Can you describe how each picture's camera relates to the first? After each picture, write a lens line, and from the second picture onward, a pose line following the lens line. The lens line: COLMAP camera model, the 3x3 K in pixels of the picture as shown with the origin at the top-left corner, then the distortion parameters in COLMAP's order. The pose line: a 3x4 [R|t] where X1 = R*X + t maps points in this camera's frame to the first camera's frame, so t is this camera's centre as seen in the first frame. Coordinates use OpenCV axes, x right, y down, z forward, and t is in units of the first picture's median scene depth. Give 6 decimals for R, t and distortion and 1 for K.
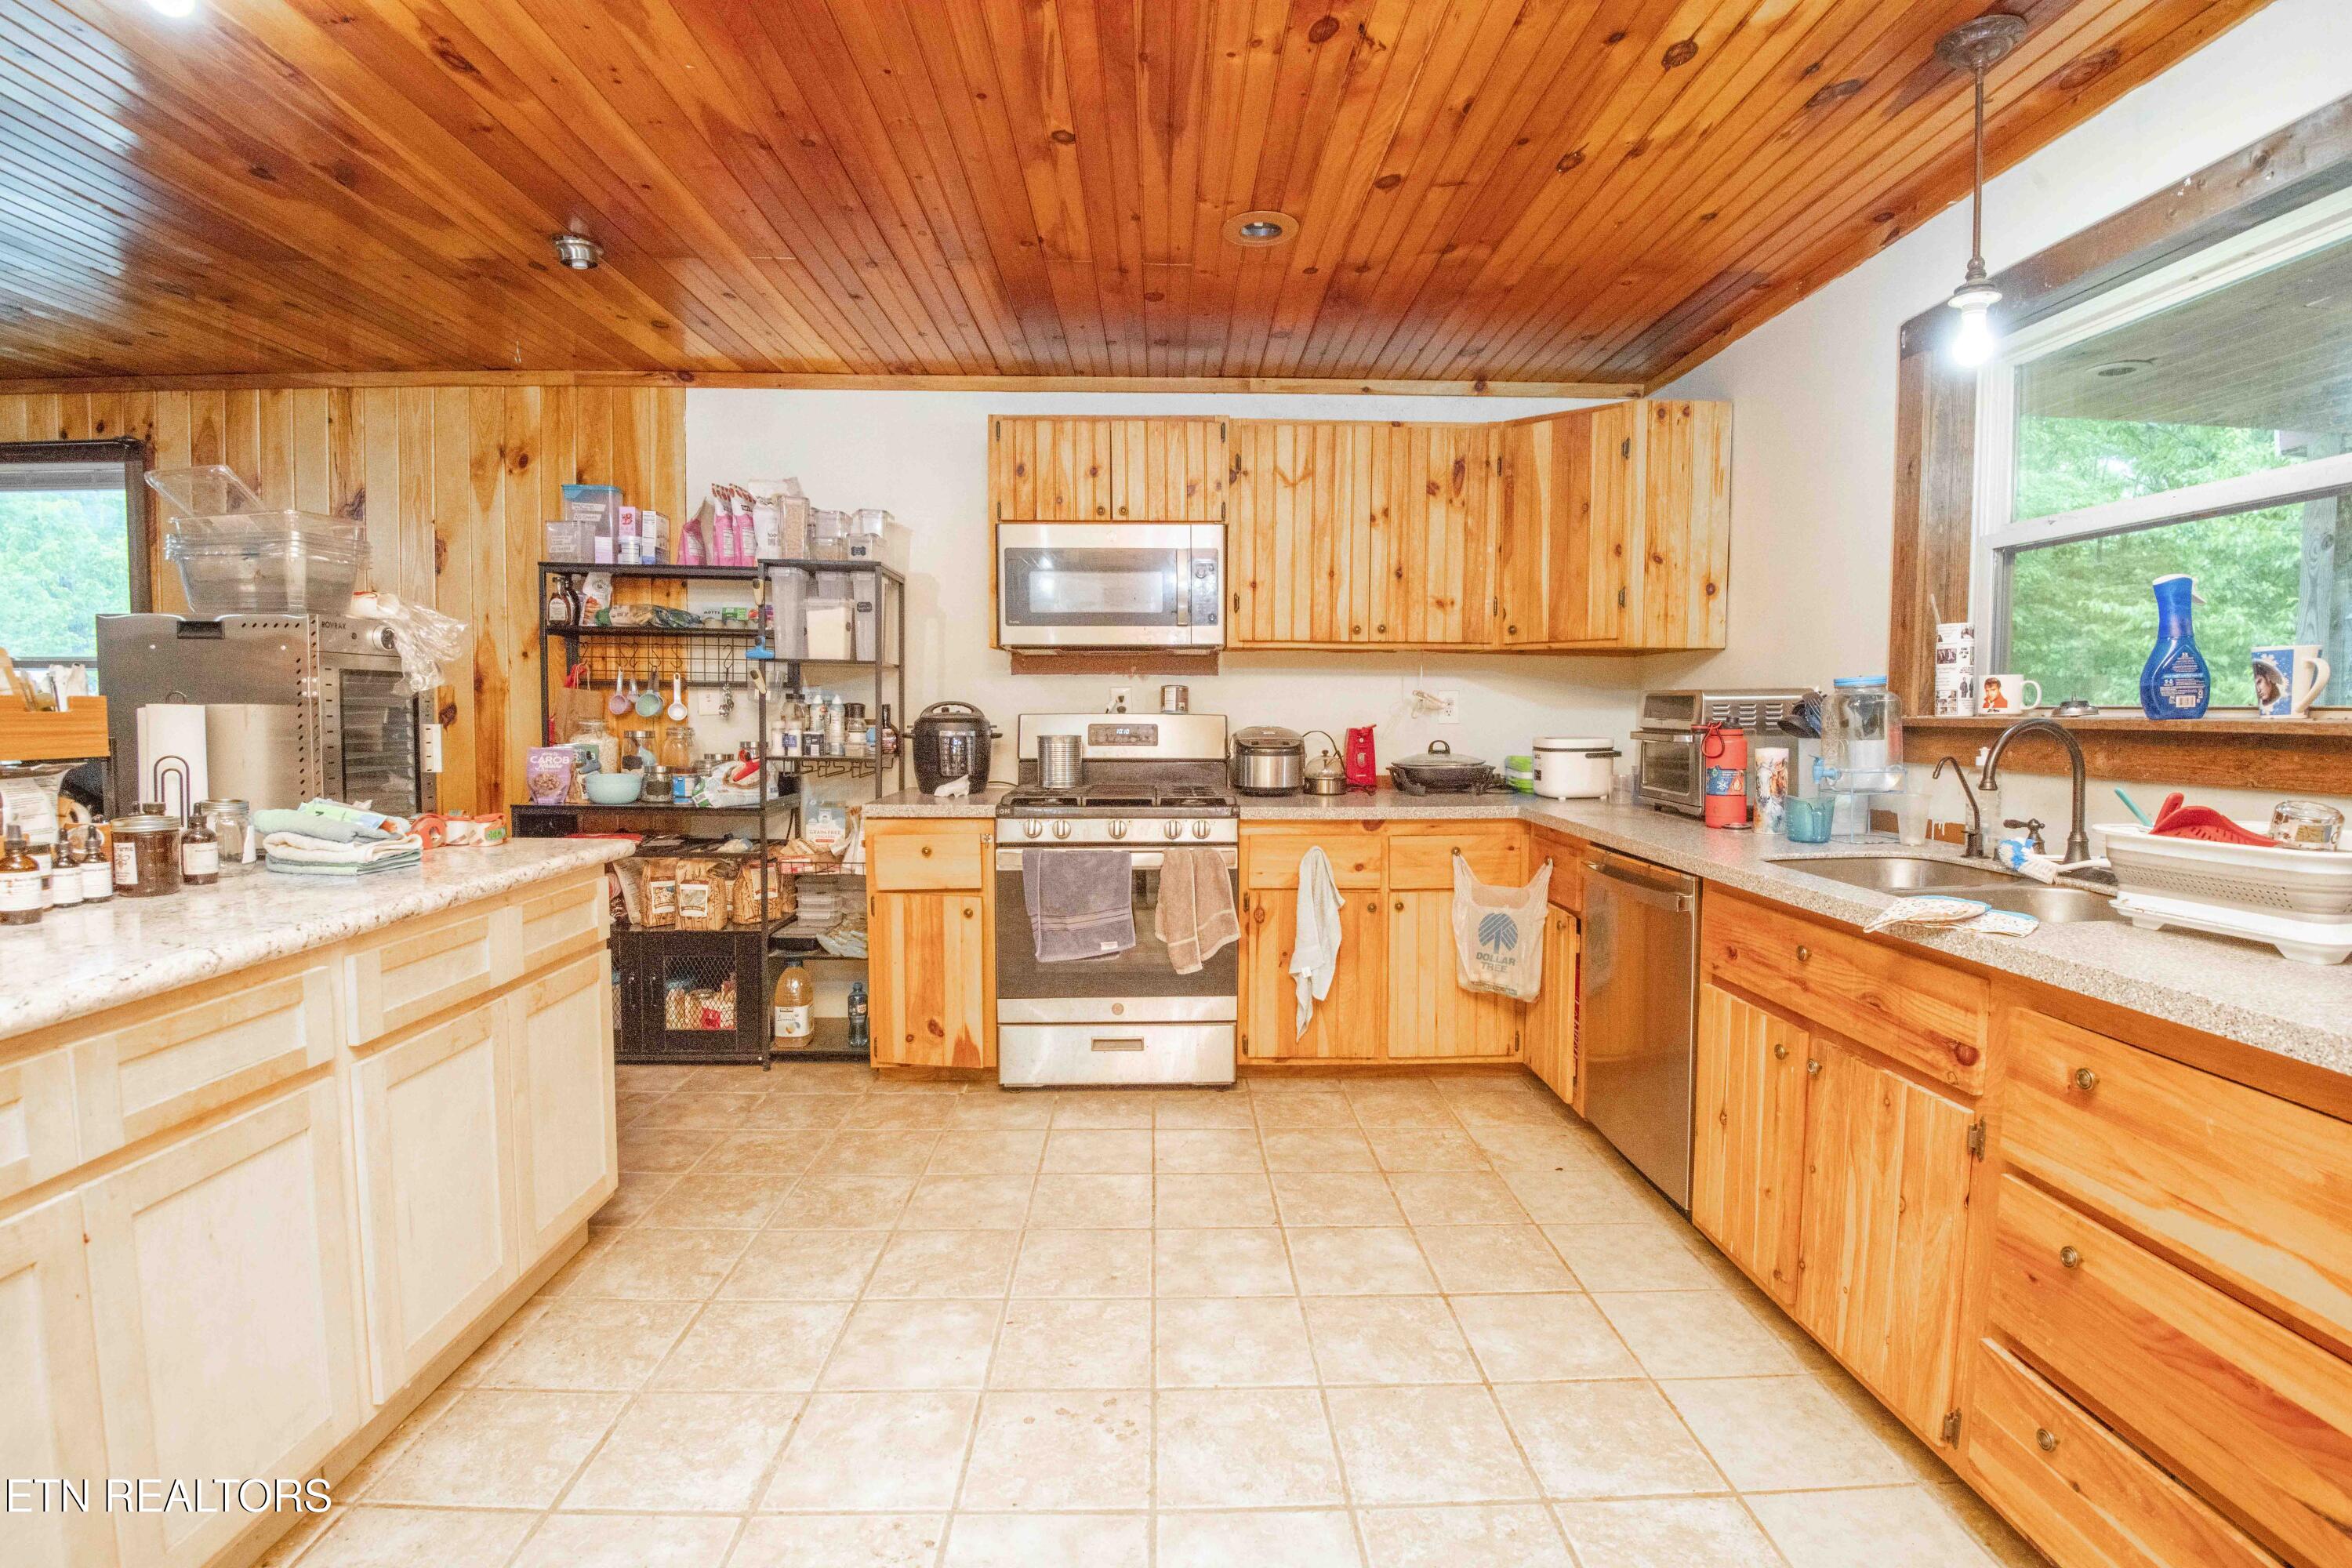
lens RADIAL K [[1081.0, 0, 1188.3], [0, 1081.0, 784.5], [0, 0, 1]] dist [-0.021272, -0.012308]
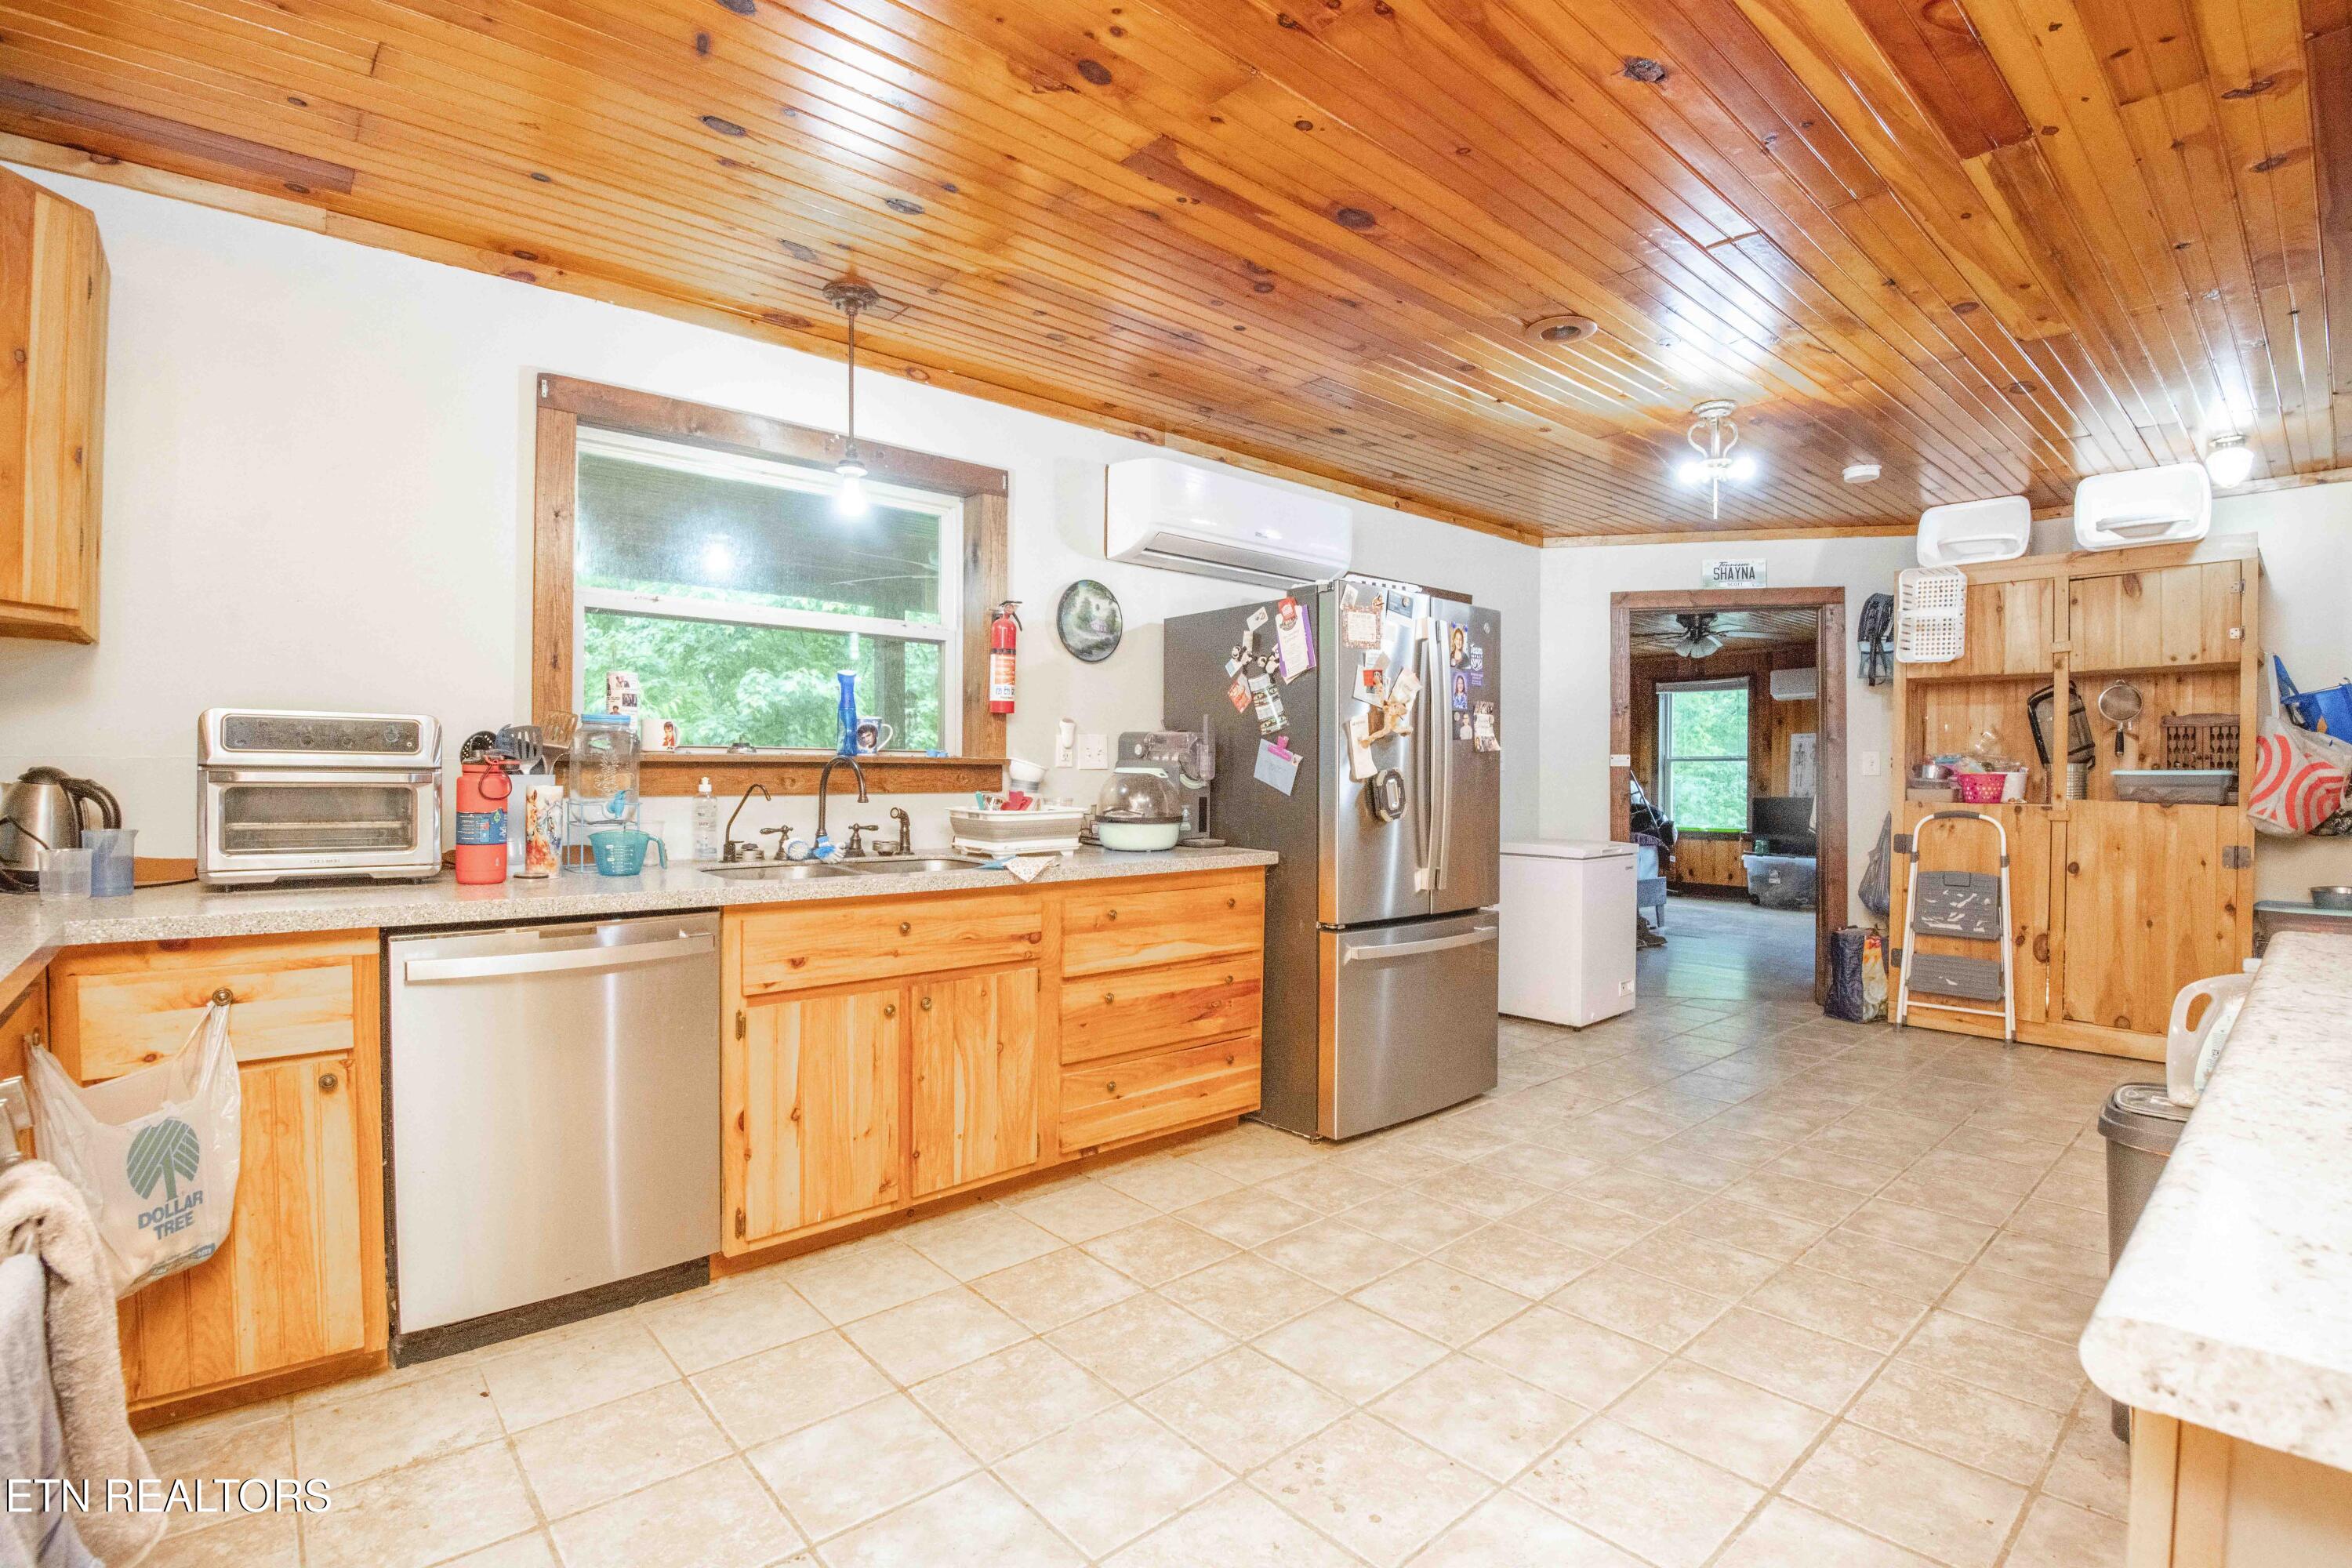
lens RADIAL K [[1081.0, 0, 1190.0], [0, 1081.0, 781.6], [0, 0, 1]] dist [-0.021272, -0.012308]
pose [[-0.638729, -0.011928, 0.769339, -0.400660], [0.045464, 0.997548, 0.053211, -0.046855], [-0.768087, 0.068965, -0.636621, 0.899441]]
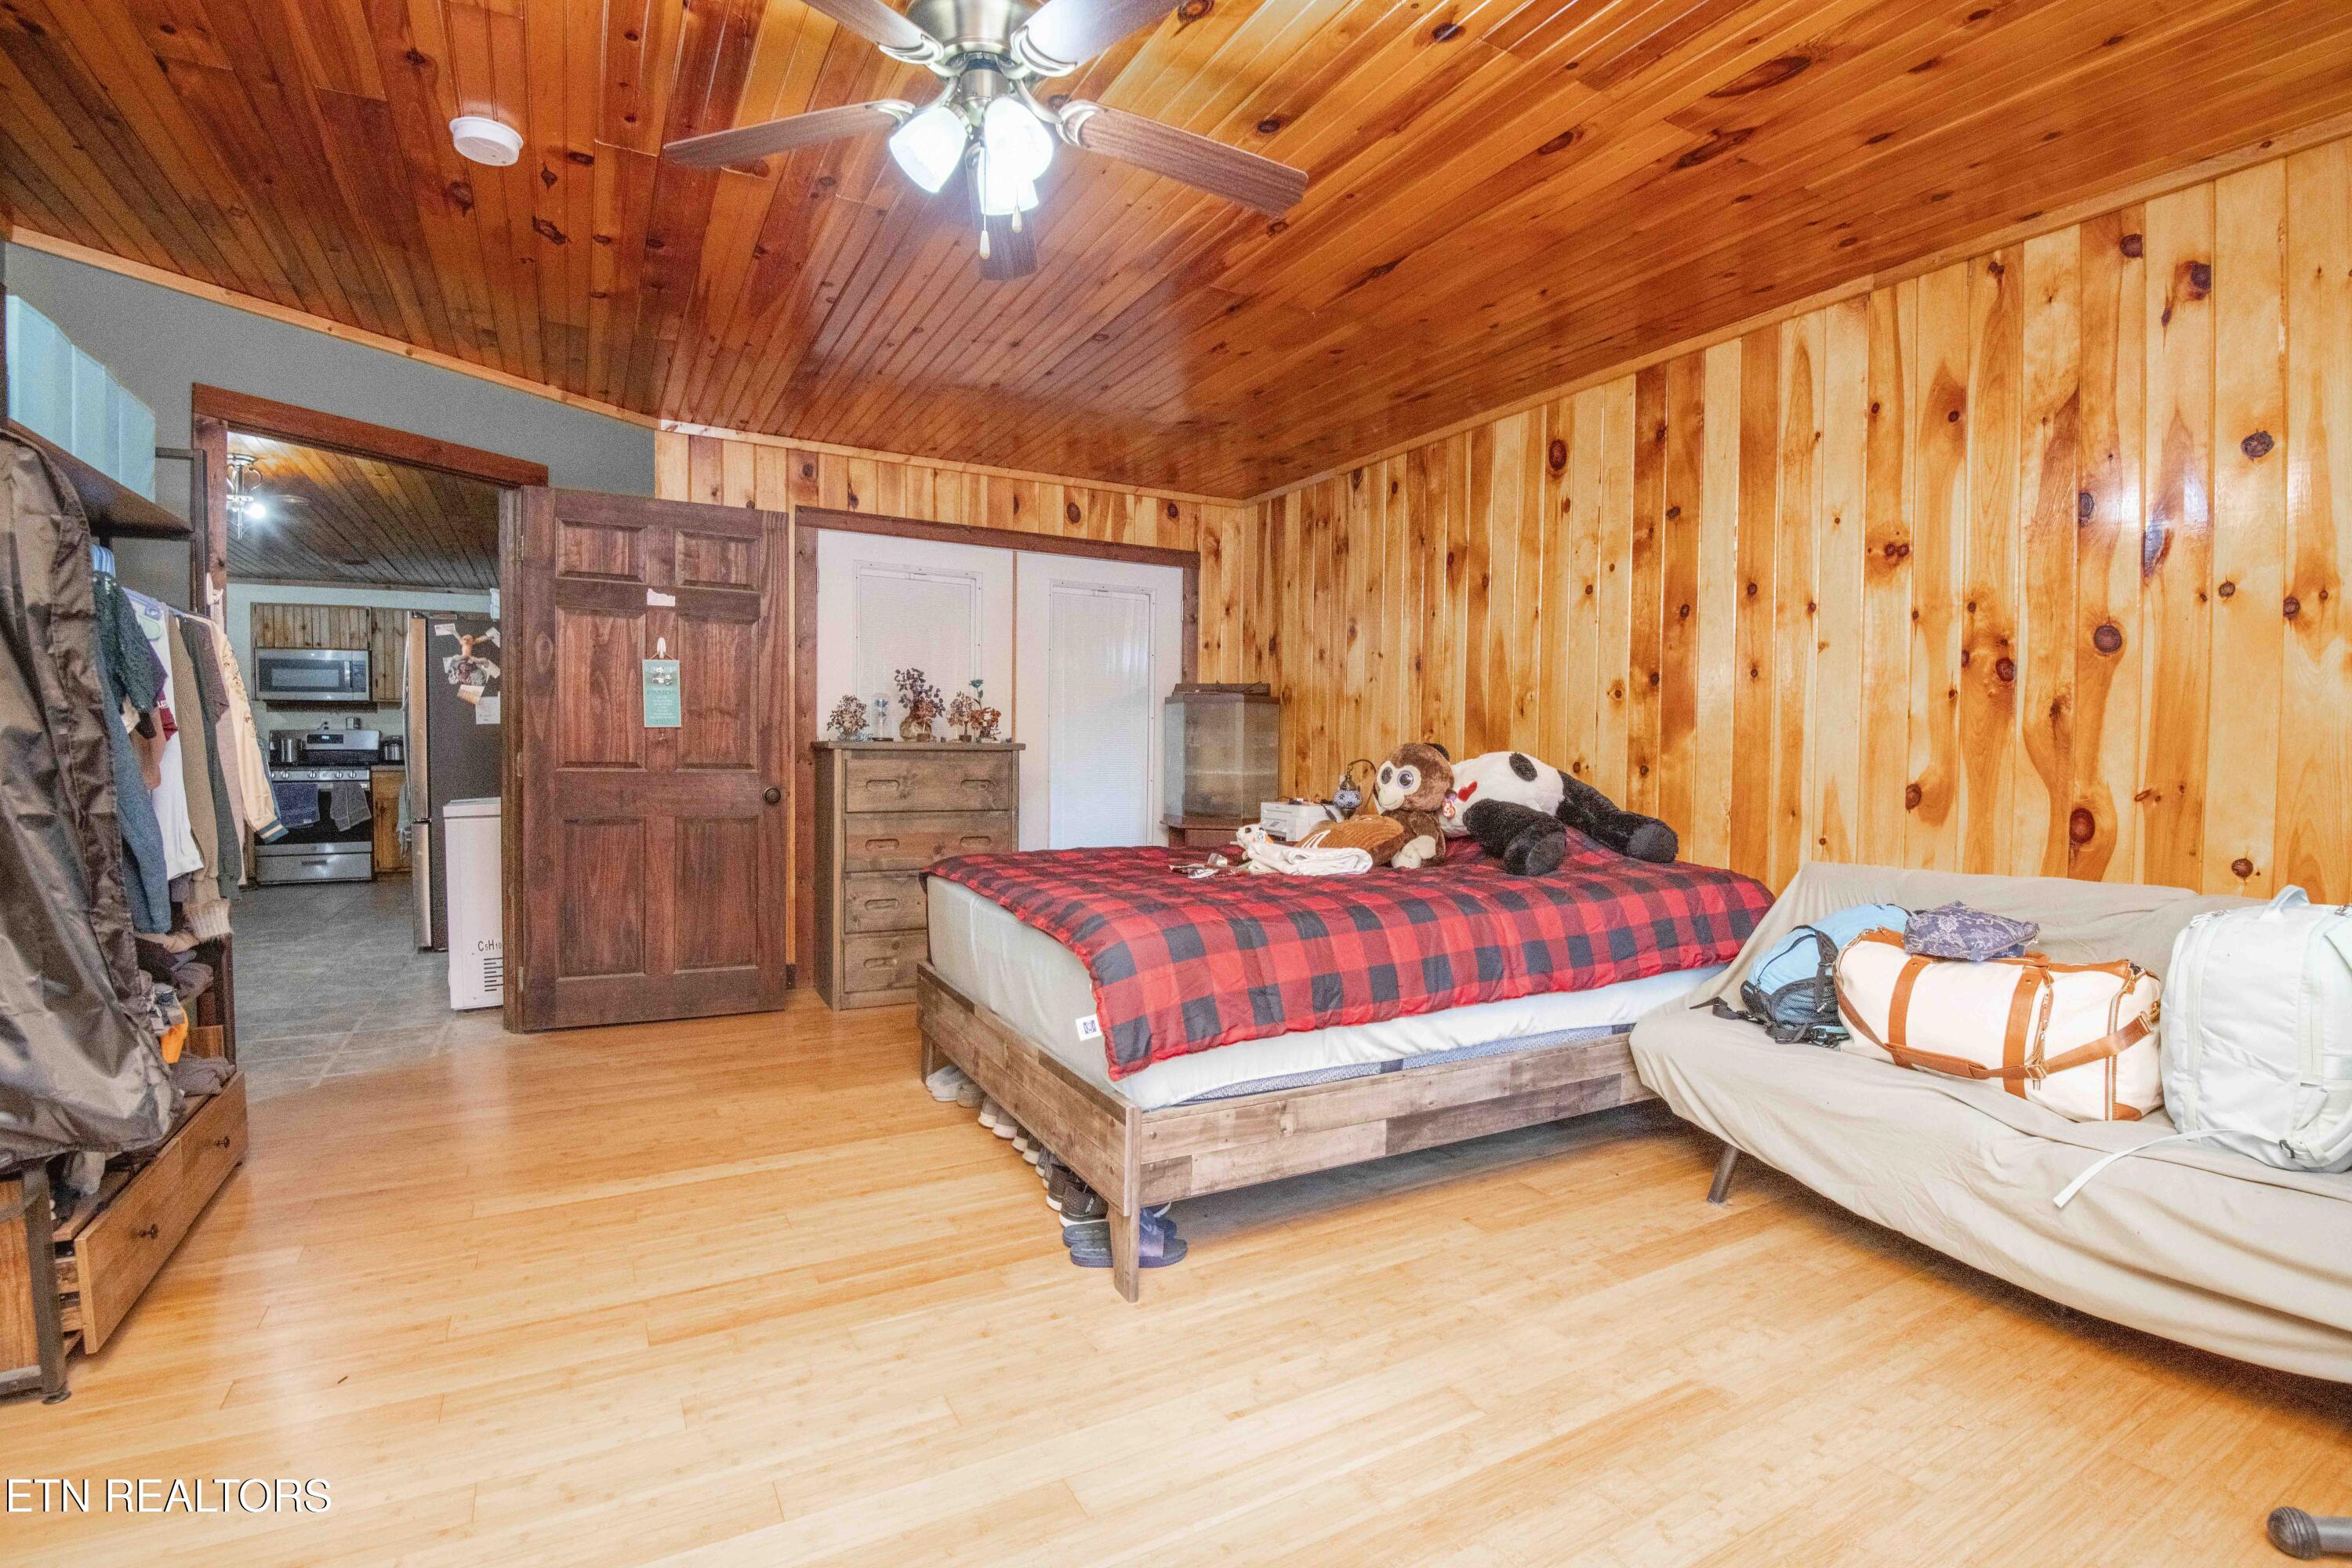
lens RADIAL K [[1081.0, 0, 1152.4], [0, 1081.0, 784.8], [0, 0, 1]] dist [-0.021272, -0.012308]
pose [[0.890128, -0.016034, 0.455429, 0.534528], [0.031292, 0.999173, -0.025983, 0.185189], [-0.454636, 0.037379, 0.889893, -2.017326]]
